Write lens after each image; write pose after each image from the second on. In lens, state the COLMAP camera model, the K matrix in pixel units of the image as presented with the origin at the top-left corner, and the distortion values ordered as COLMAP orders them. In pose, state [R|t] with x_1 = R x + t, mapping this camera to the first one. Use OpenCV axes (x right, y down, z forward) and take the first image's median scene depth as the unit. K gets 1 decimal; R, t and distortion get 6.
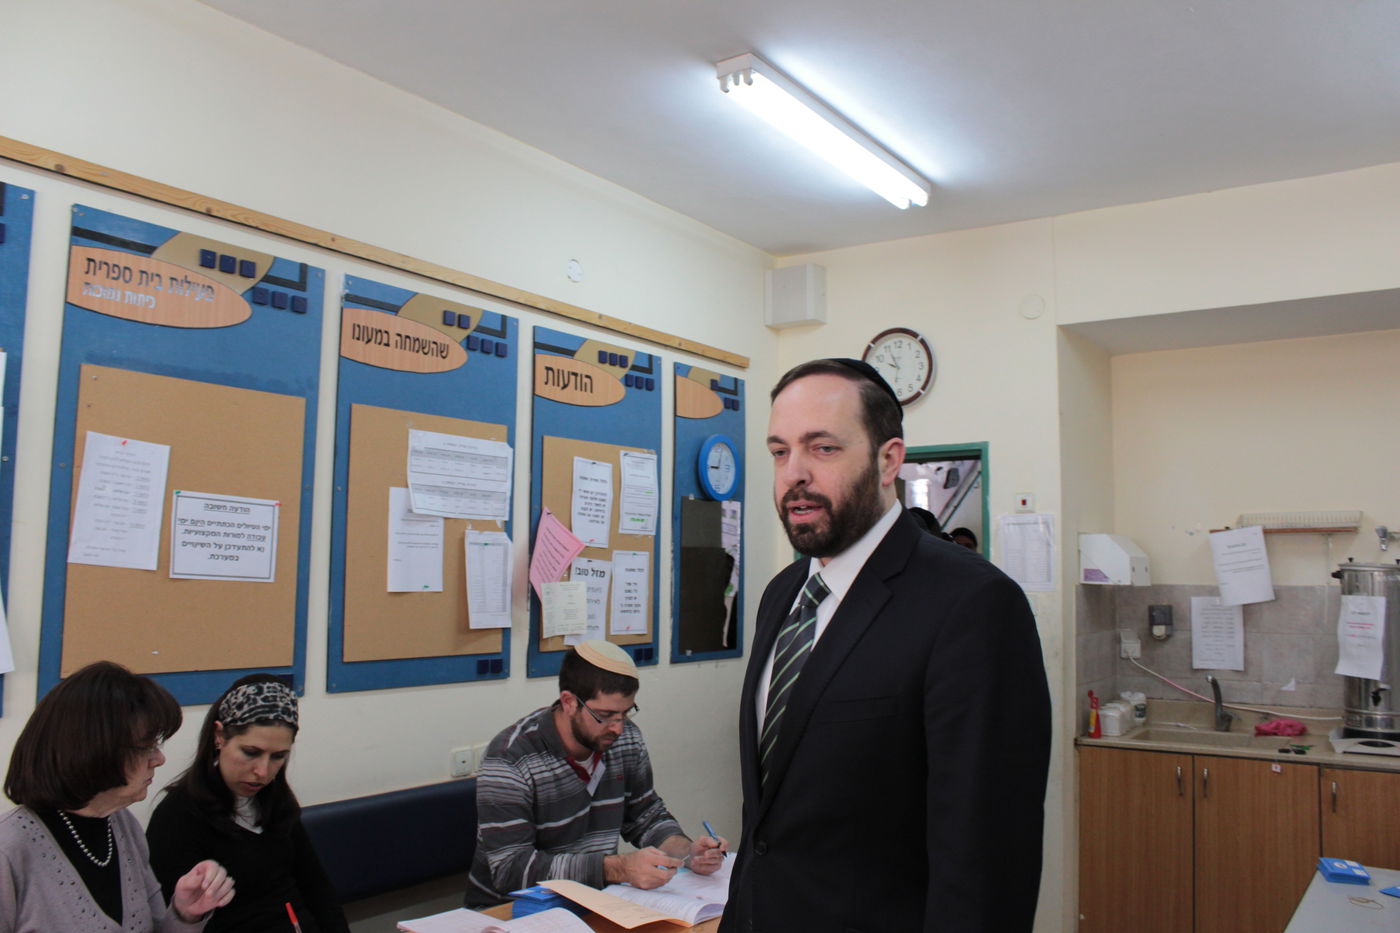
lens RADIAL K [[1135.1, 0, 713.2], [0, 1135.1, 466.6], [0, 0, 1]] dist [-0.170564, 0.141752]
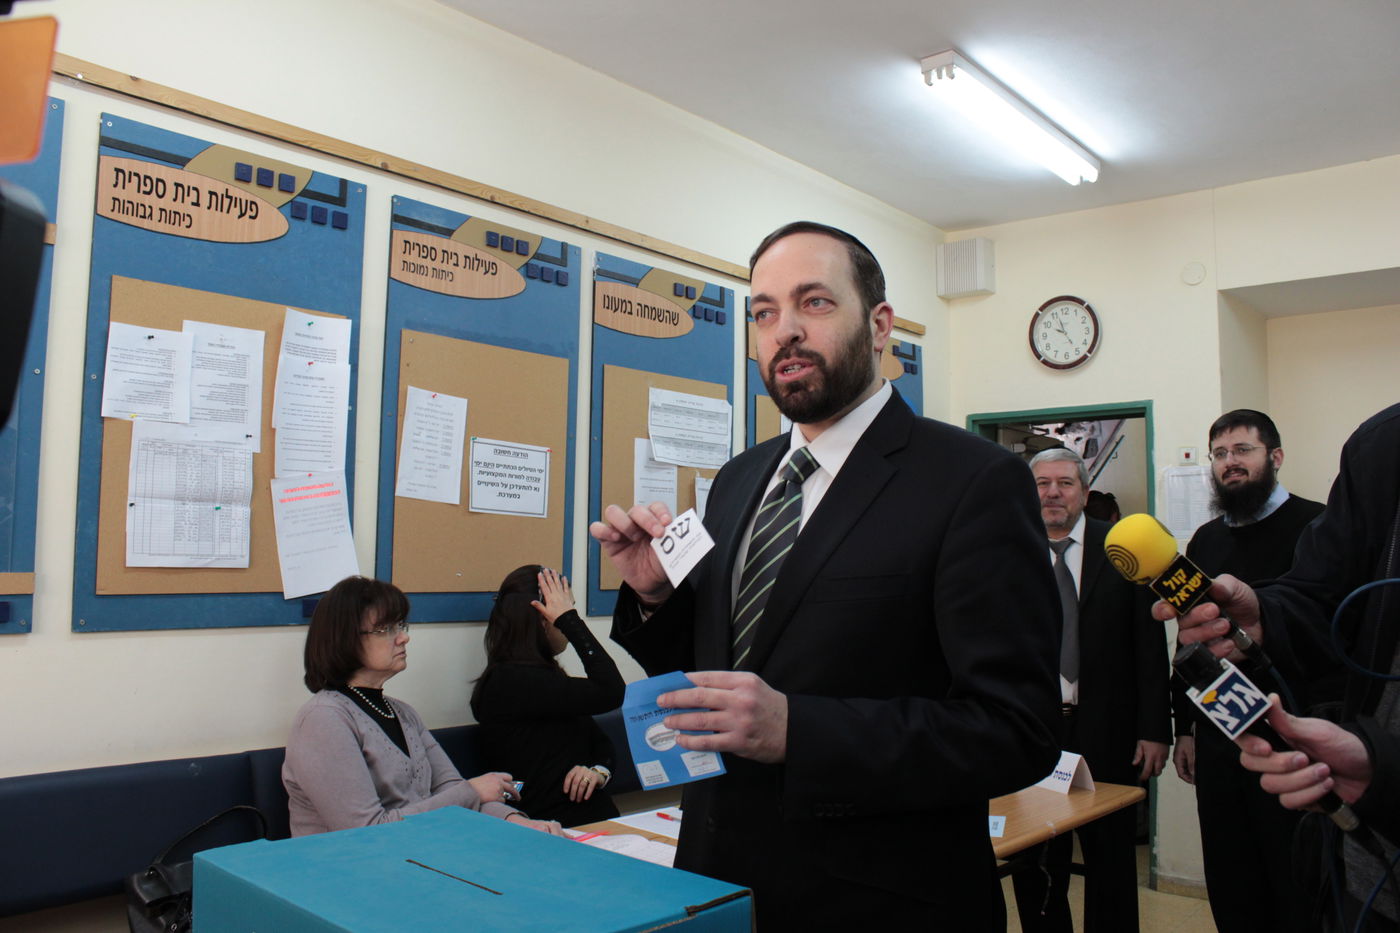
lens RADIAL K [[1152.8, 0, 699.6], [0, 1152.8, 465.0], [0, 0, 1]] dist [-0.169854, 0.151631]
pose [[0.994515, -0.006296, -0.104404, -0.096783], [0.007605, 0.999897, 0.012149, 0.030877], [0.104317, -0.012876, 0.994461, -0.152501]]
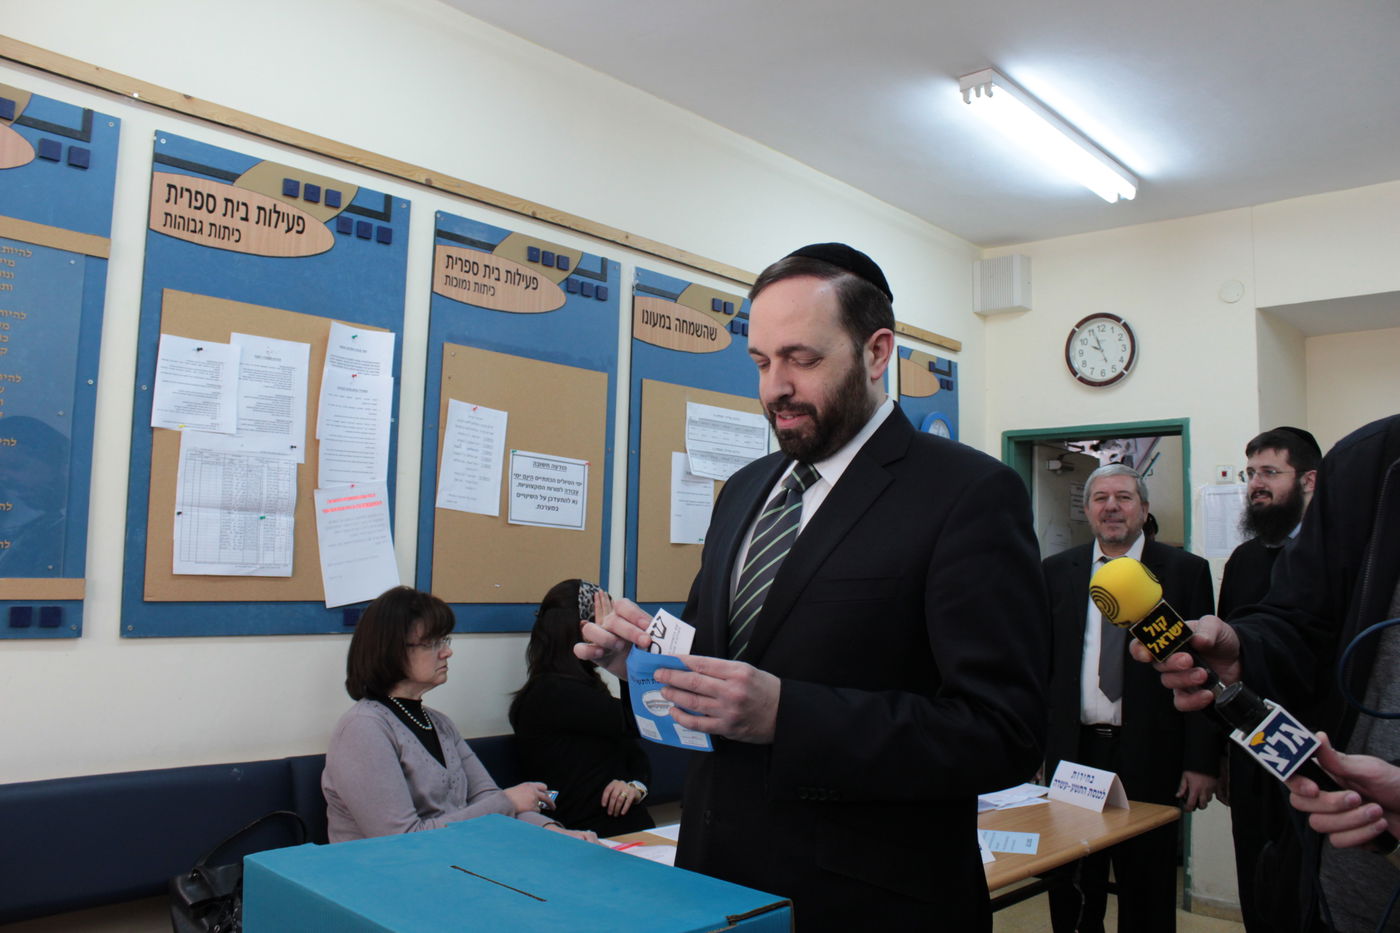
lens RADIAL K [[1152.8, 0, 699.6], [0, 1152.8, 465.0], [0, 0, 1]] dist [-0.169854, 0.151631]
pose [[0.991200, 0.001408, -0.132367, -0.100090], [-0.001326, 0.999999, 0.000708, 0.029632], [0.132368, -0.000526, 0.991201, -0.160527]]
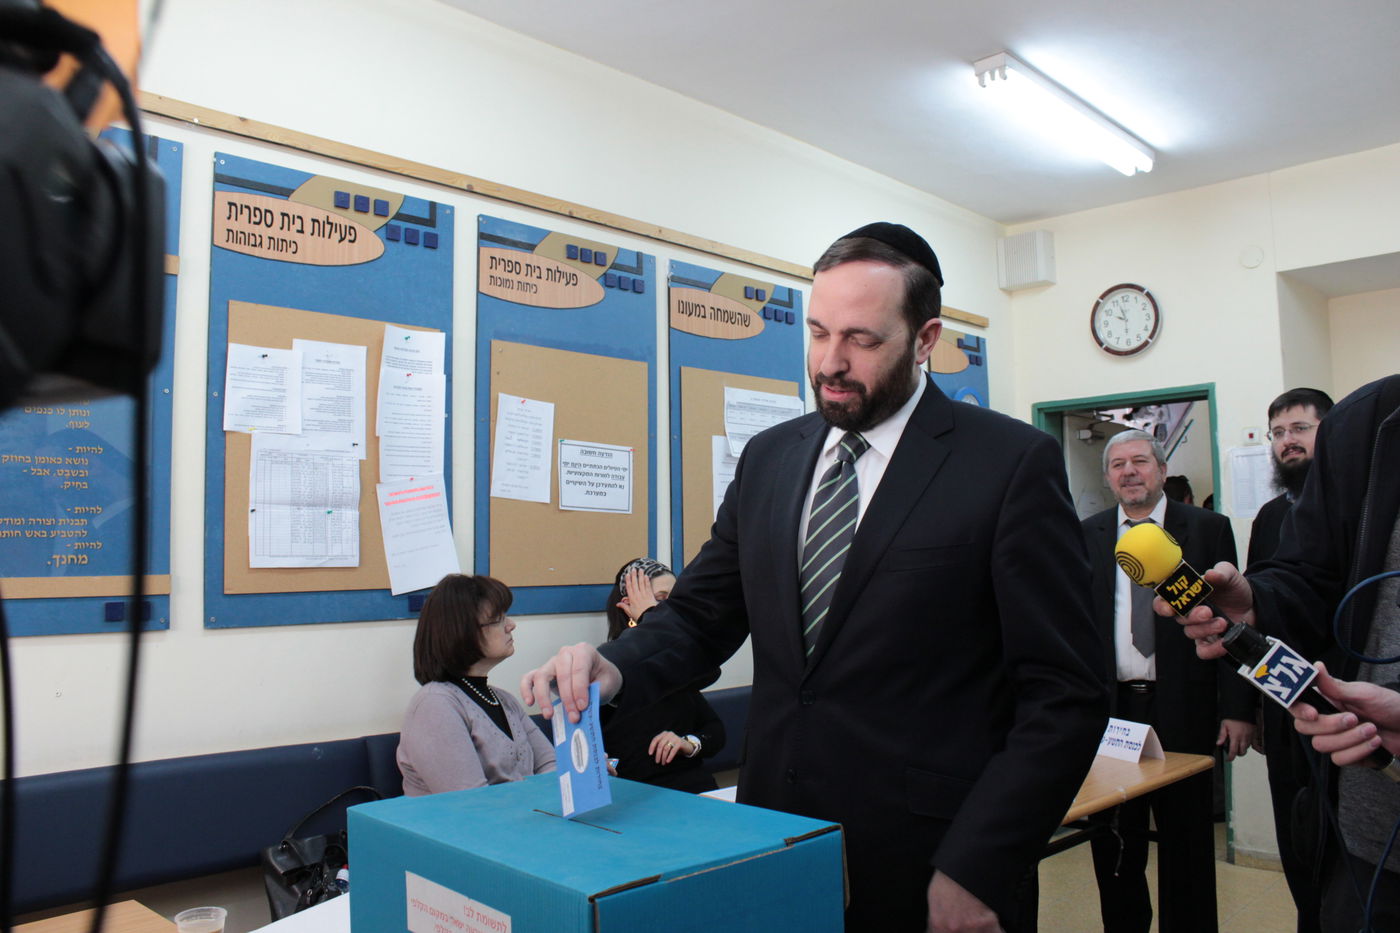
lens RADIAL K [[1149.7, 0, 702.3], [0, 1149.7, 463.9], [0, 0, 1]] dist [-0.171021, 0.151250]
pose [[0.986013, -0.037665, -0.162355, -0.097121], [0.039796, 0.999159, 0.009892, 0.034606], [0.161846, -0.016215, 0.986683, -0.203410]]
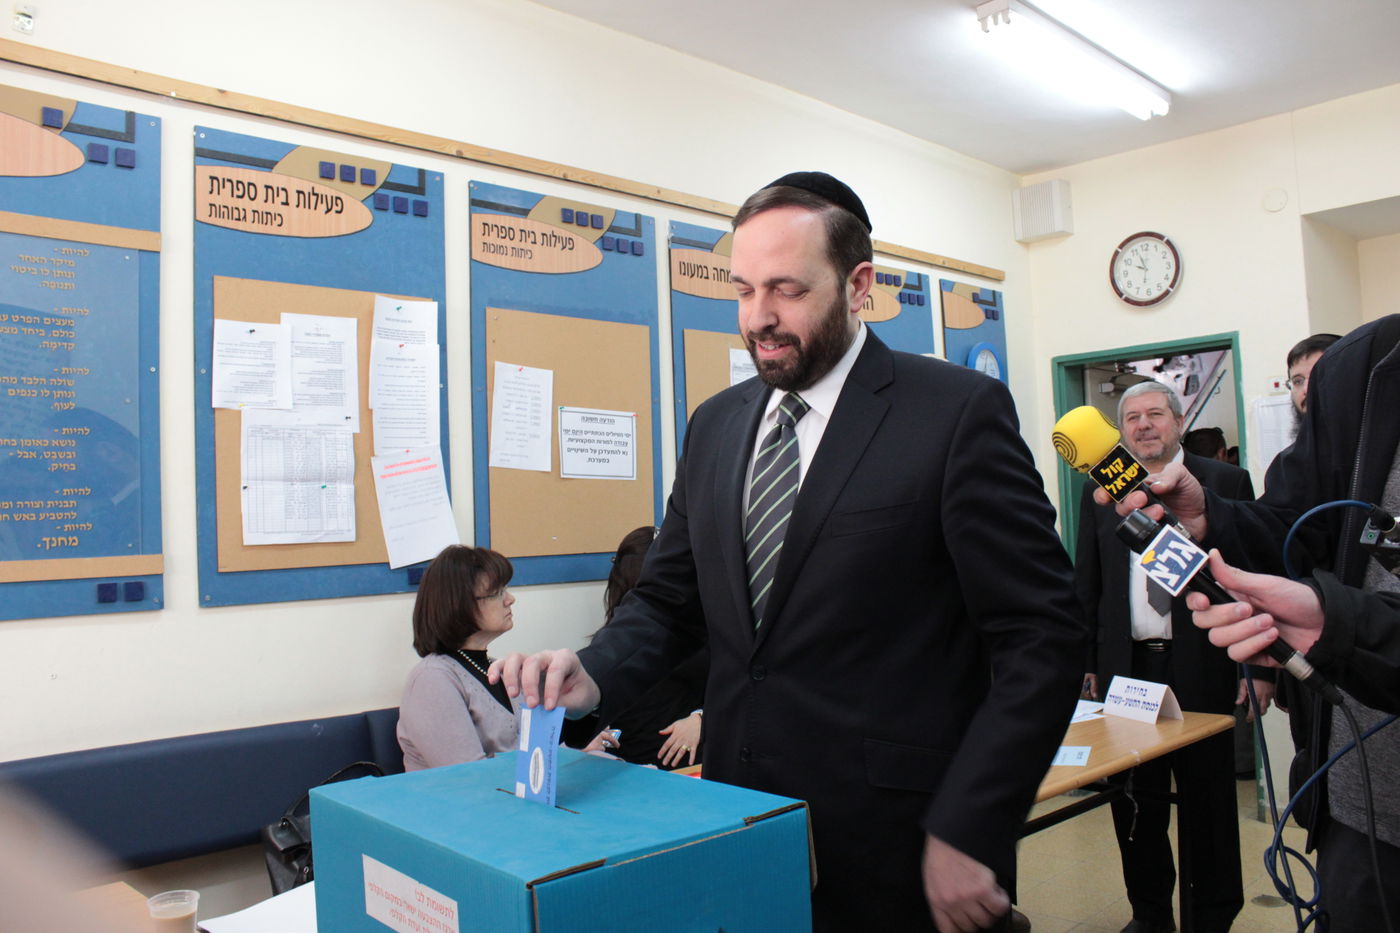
lens RADIAL K [[1149.7, 0, 702.3], [0, 1149.7, 463.9], [0, 0, 1]] dist [-0.171021, 0.151250]
pose [[0.979053, -0.057235, -0.195396, -0.070568], [0.066212, 0.997015, 0.039717, 0.036292], [0.192540, -0.051822, 0.979920, -0.179830]]
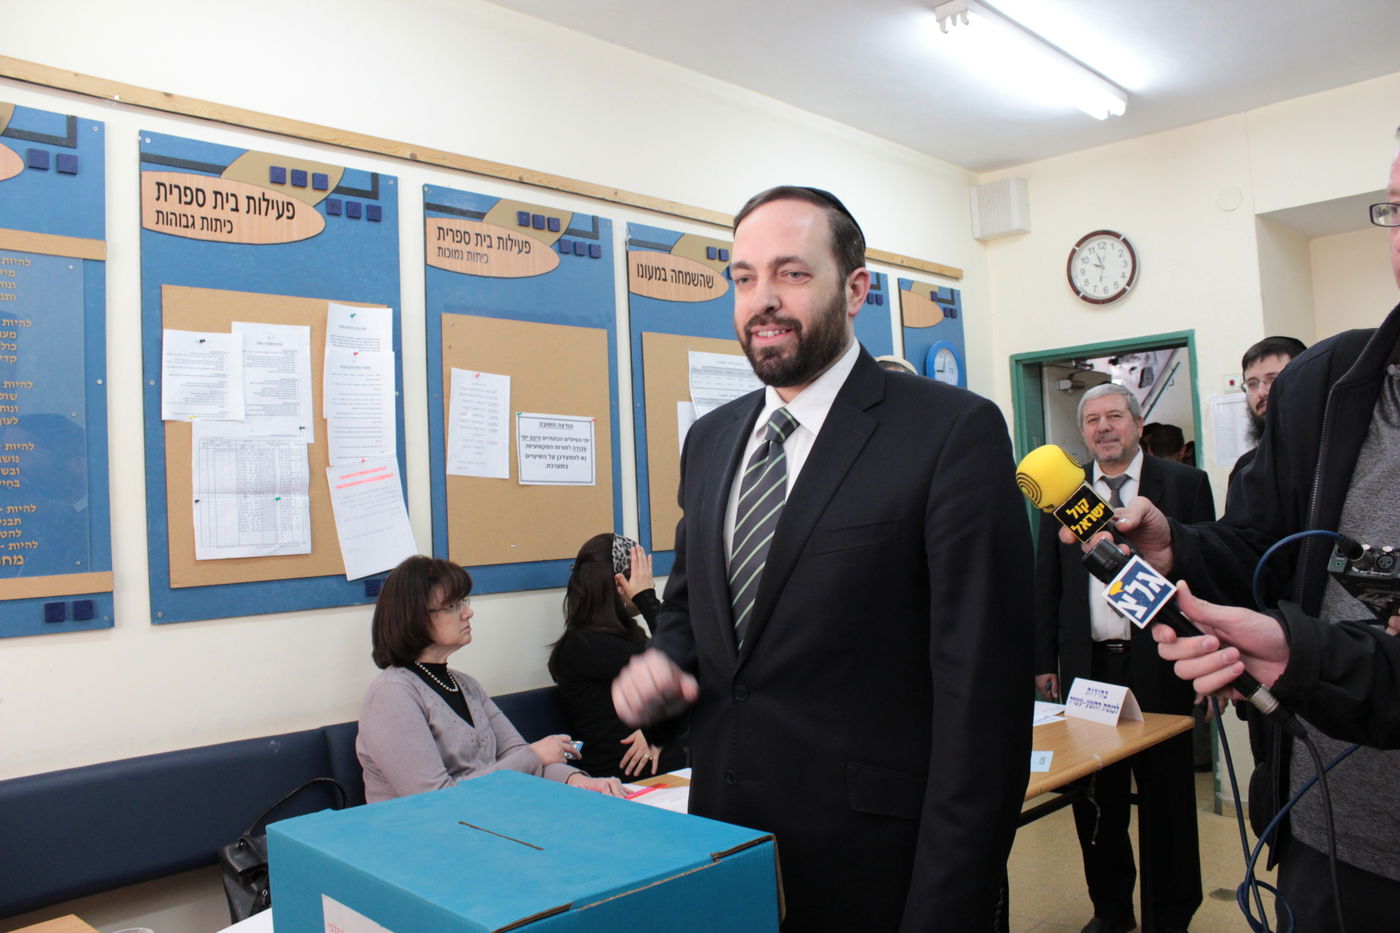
lens RADIAL K [[1149.7, 0, 702.3], [0, 1149.7, 463.9], [0, 0, 1]] dist [-0.171021, 0.151250]
pose [[0.985127, -0.063613, -0.159617, -0.073007], [0.072581, 0.996058, 0.050997, 0.022893], [0.155743, -0.061824, 0.985861, -0.172081]]
